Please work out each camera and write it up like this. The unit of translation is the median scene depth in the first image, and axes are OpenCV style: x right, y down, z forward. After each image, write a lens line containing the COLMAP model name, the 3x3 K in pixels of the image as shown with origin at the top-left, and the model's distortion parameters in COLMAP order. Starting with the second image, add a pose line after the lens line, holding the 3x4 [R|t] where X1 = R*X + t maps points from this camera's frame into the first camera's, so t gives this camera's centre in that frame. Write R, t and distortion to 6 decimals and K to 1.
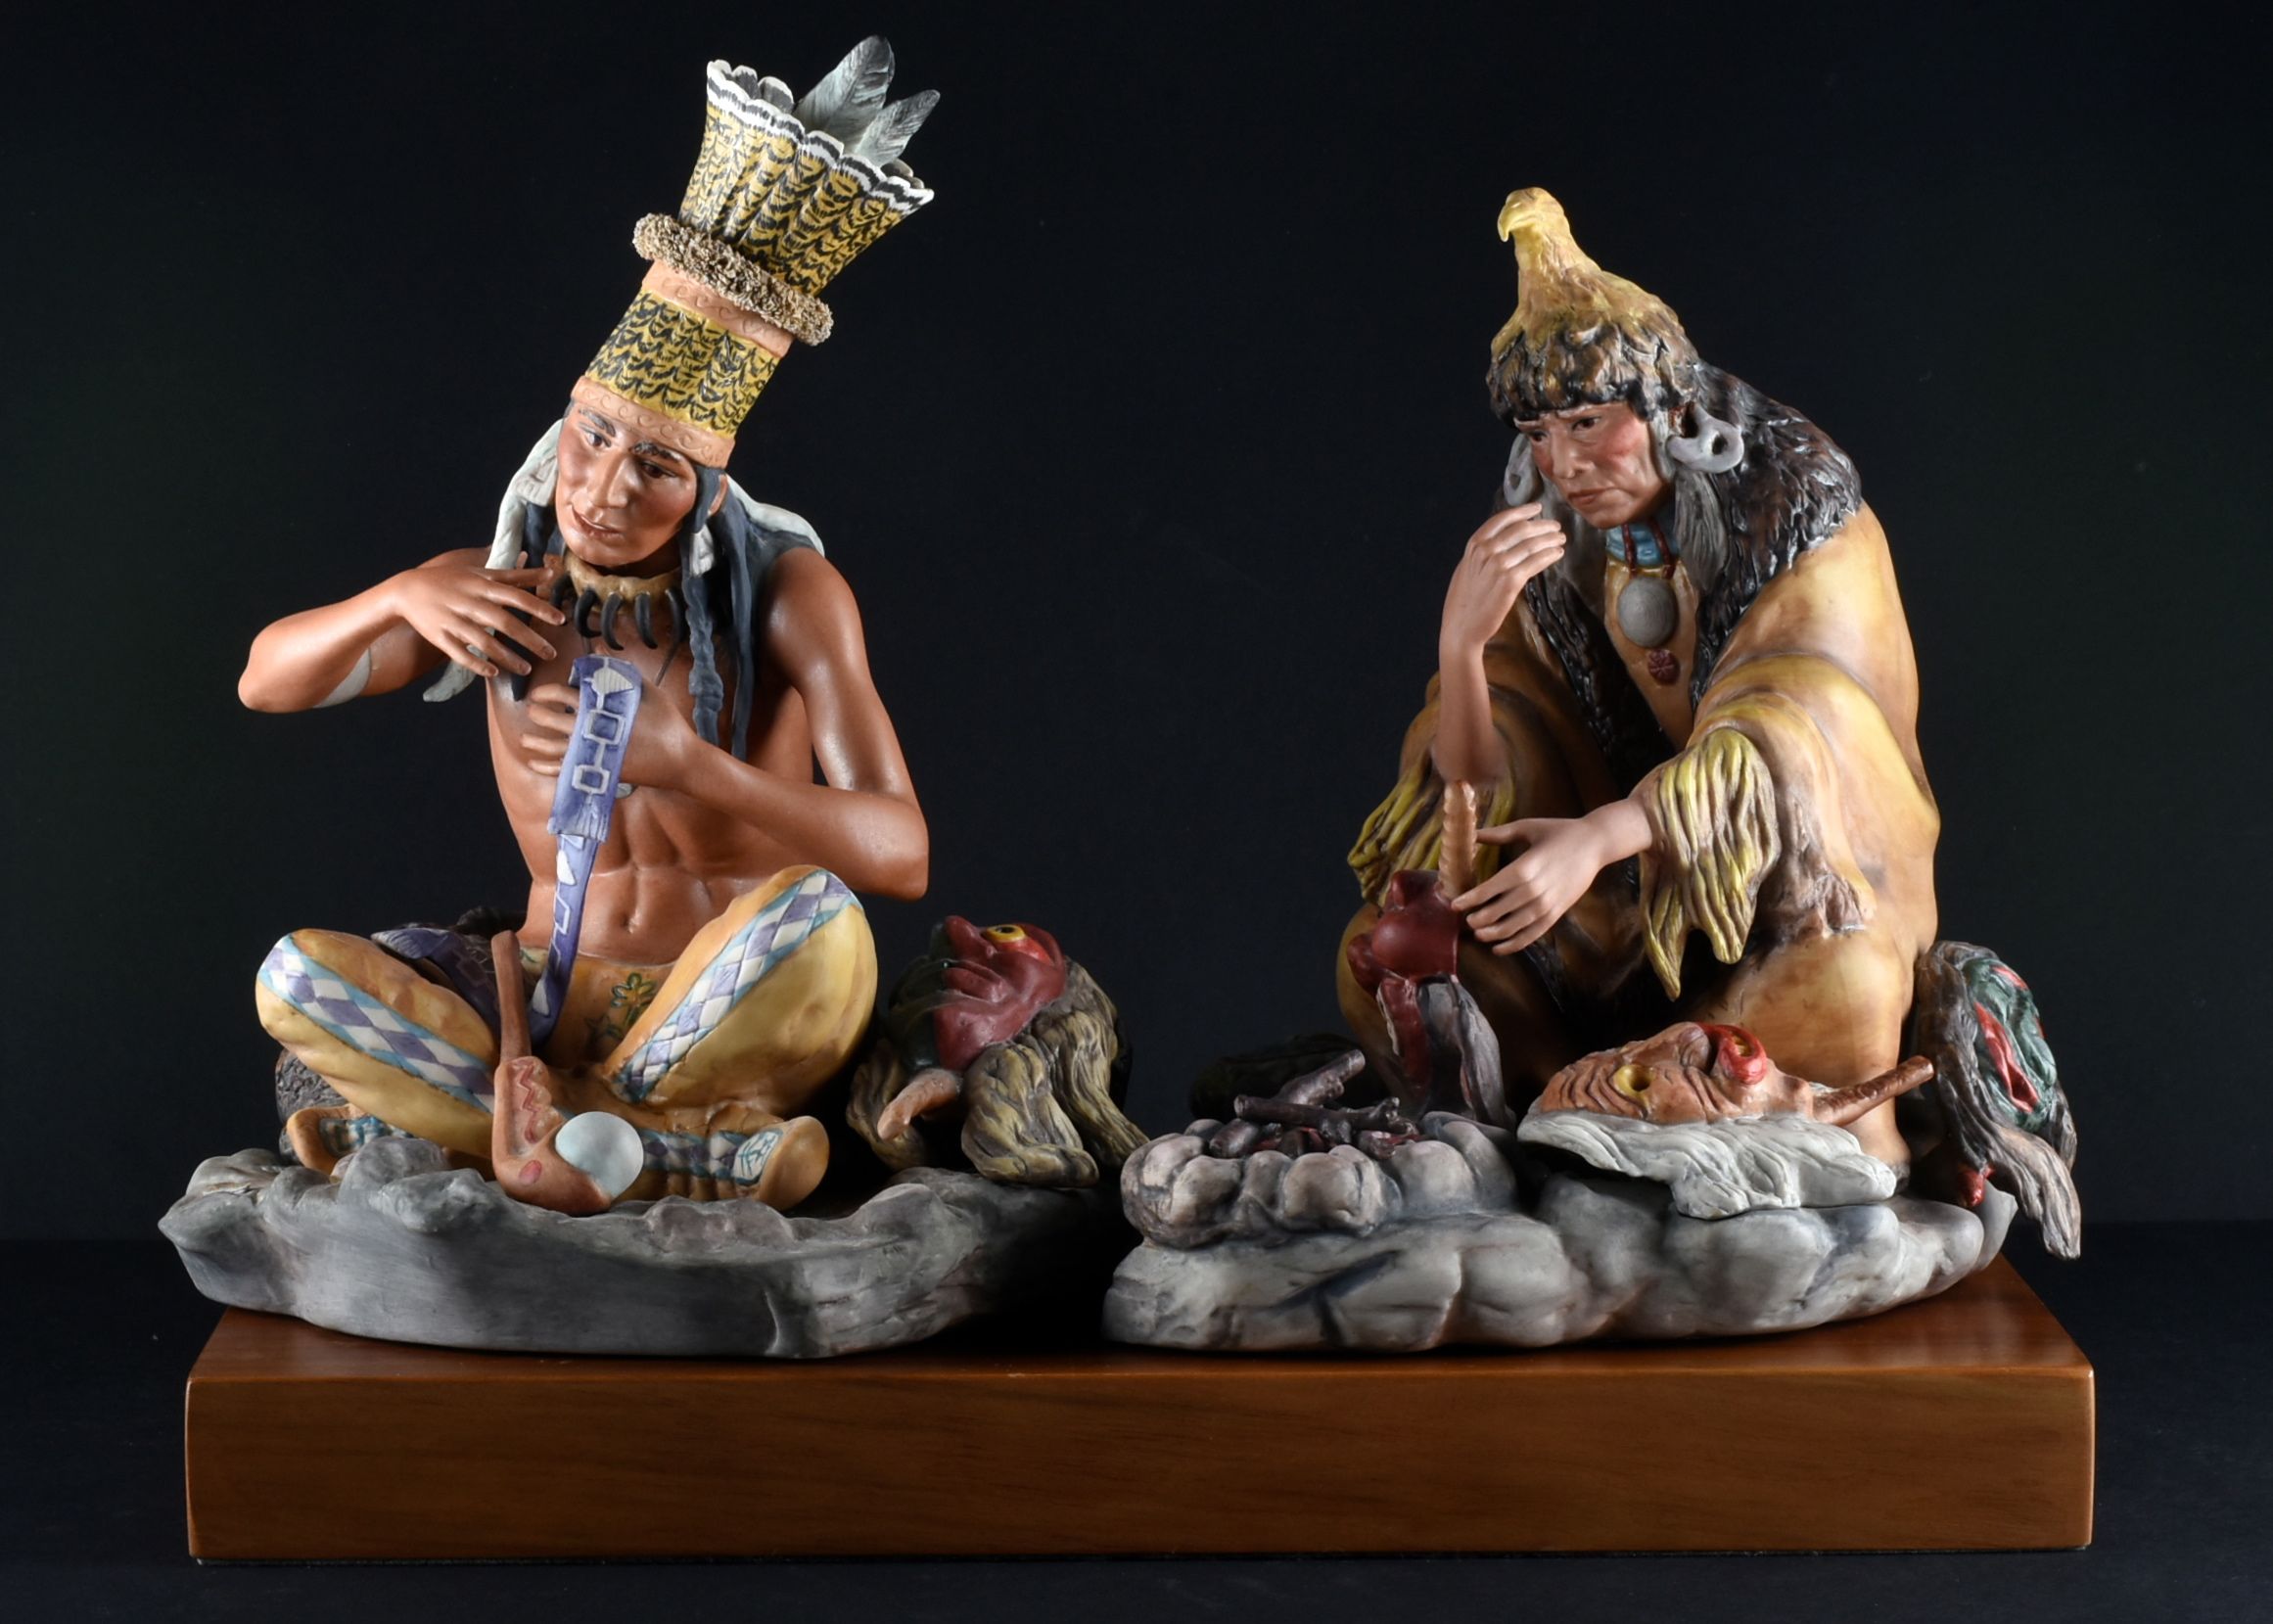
lens RADIAL K [[6609.7, 0, 1136.5], [0, 6609.7, 812.0], [0, 0, 1]] dist [-0.134145, 0.414505]
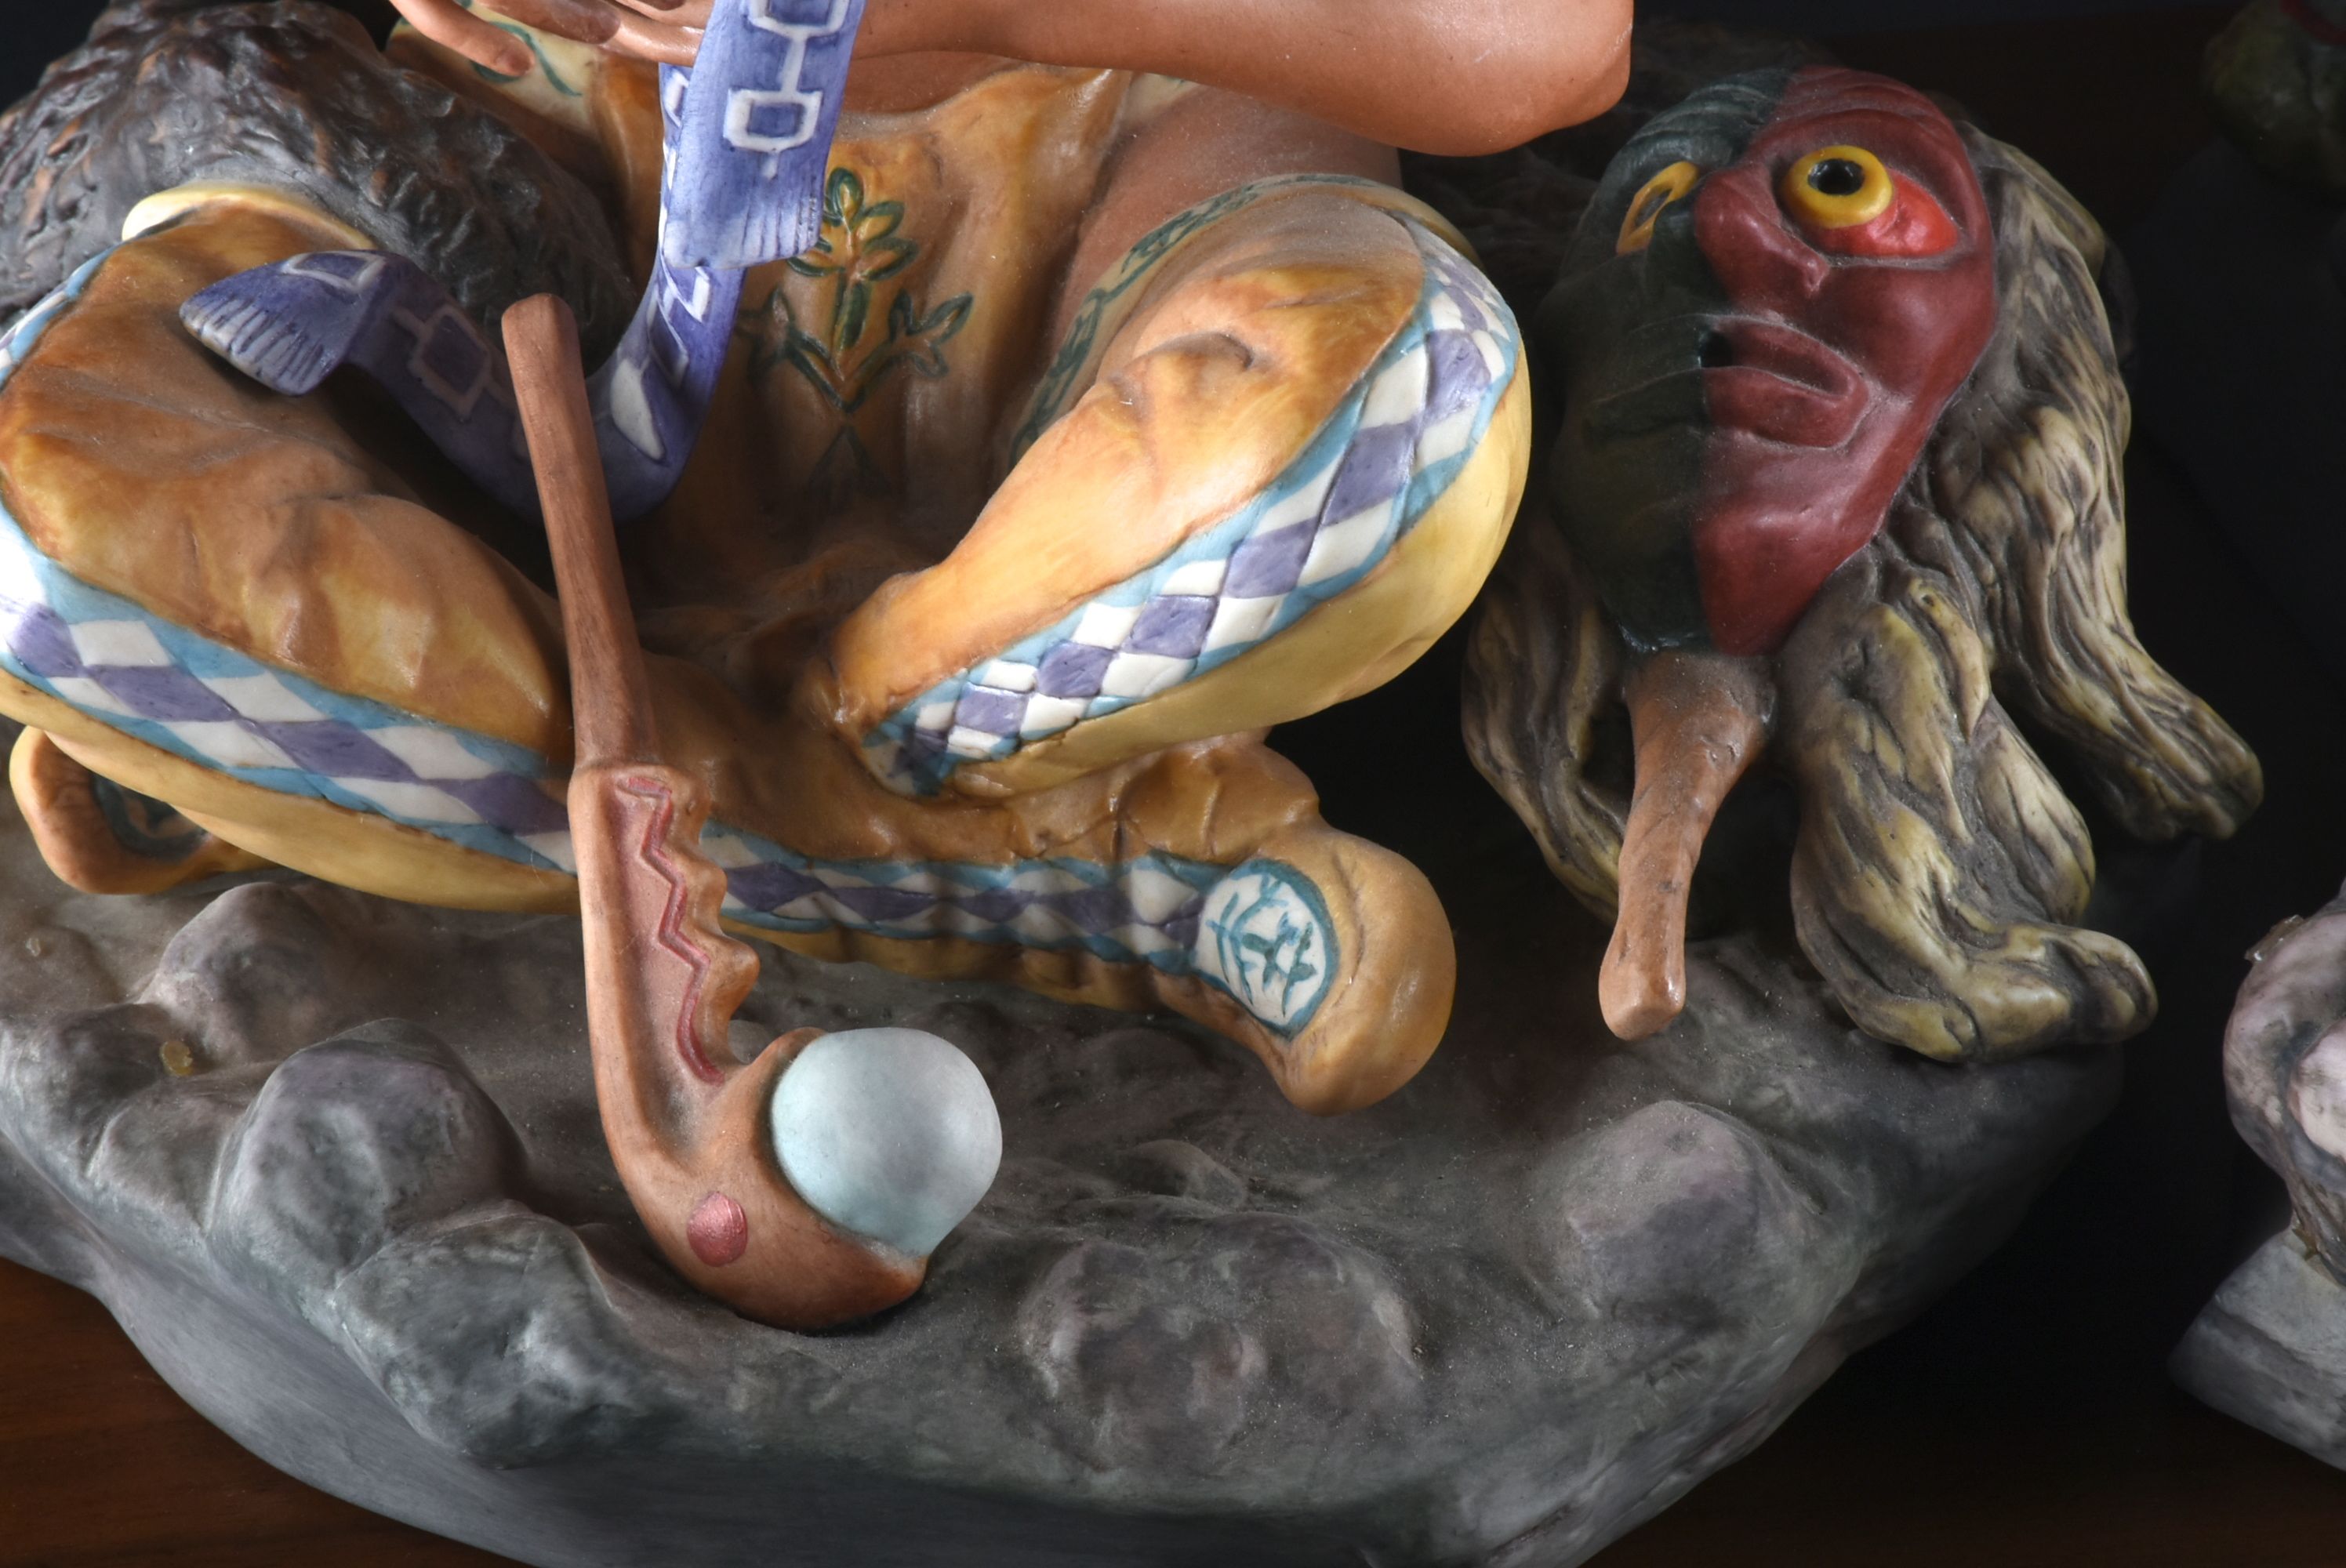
lens RADIAL K [[11285.4, 0, 1173.0], [0, 11285.4, 784.0], [0, 0, 1]] dist [-0.052981, 9.691265]
pose [[0.998235, -0.058709, 0.008965, -0.067593], [0.045795, 0.857030, 0.513228, -0.294717], [-0.037814, -0.511911, 0.858206, 0.433544]]
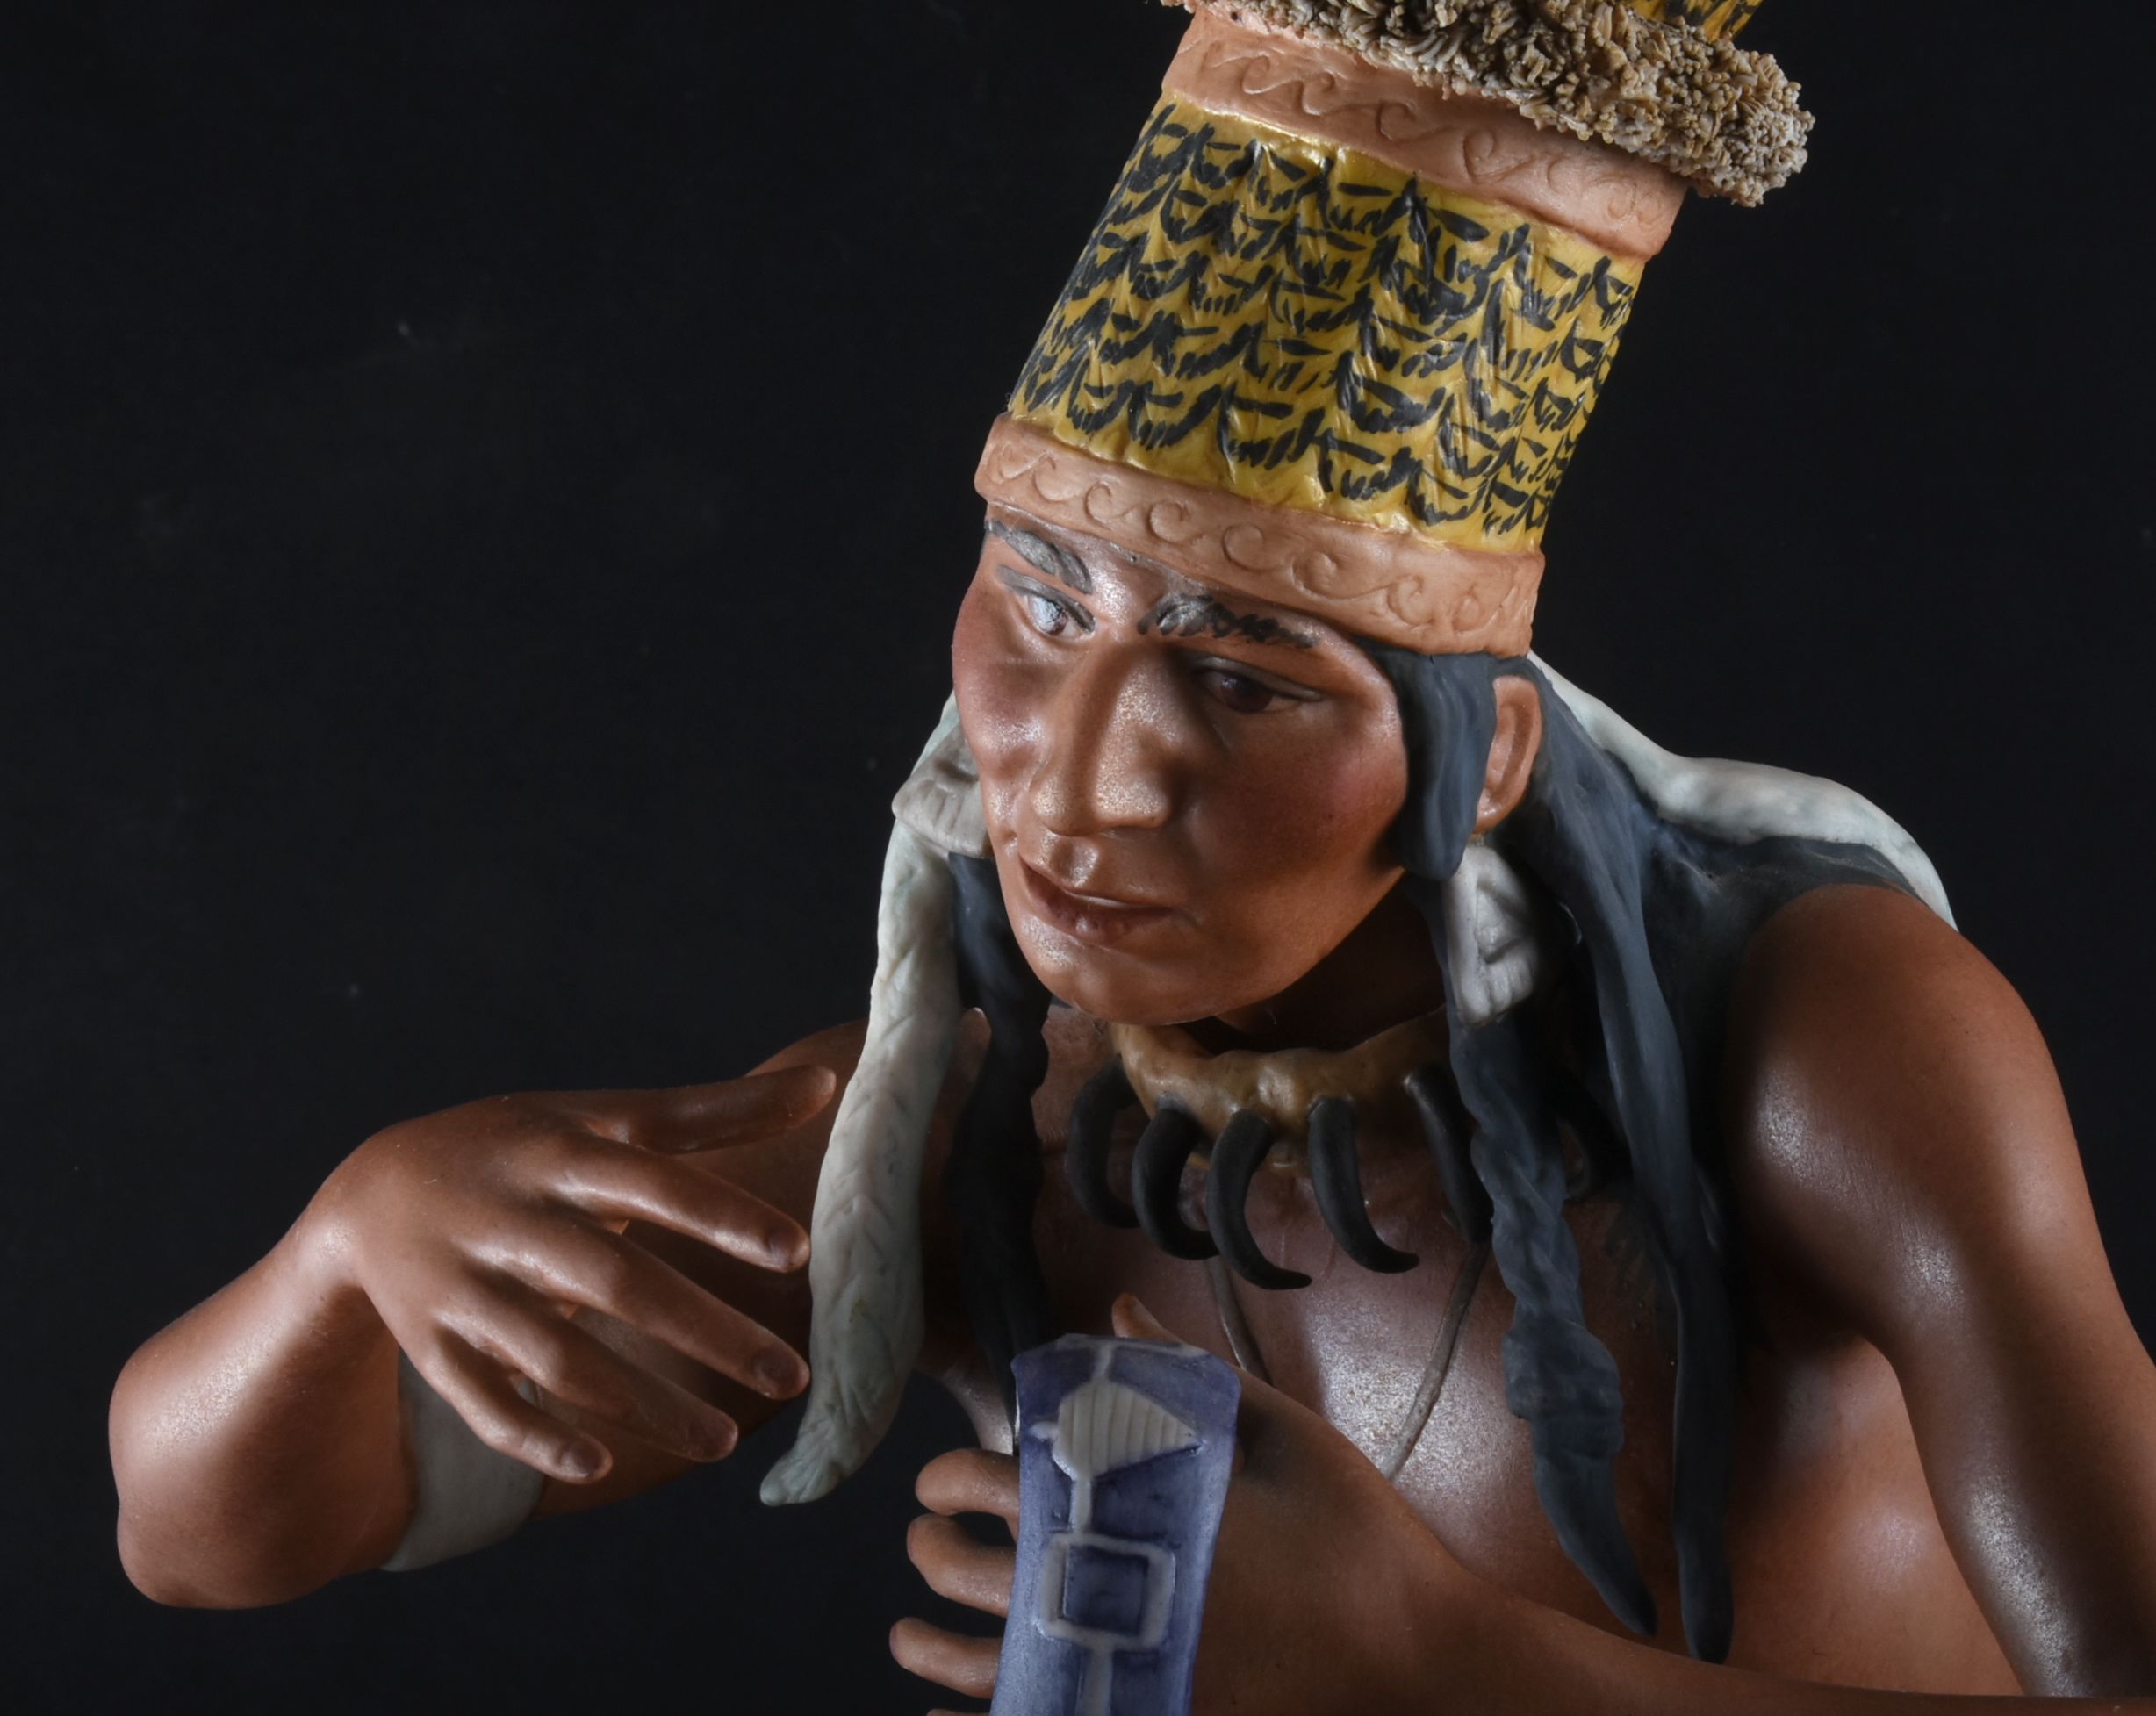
lens RADIAL K [[6654.0, 0, 1078.0], [0, 6654.0, 858.0], [0, 0, 1]] dist [-0.077200, -0.674397]
pose [[0.940517, -0.130000, -0.313890, 0.012653], [0.109930, 0.990642, -0.080896, -0.020952], [0.321469, 0.041578, 0.946007, 0.718695]]
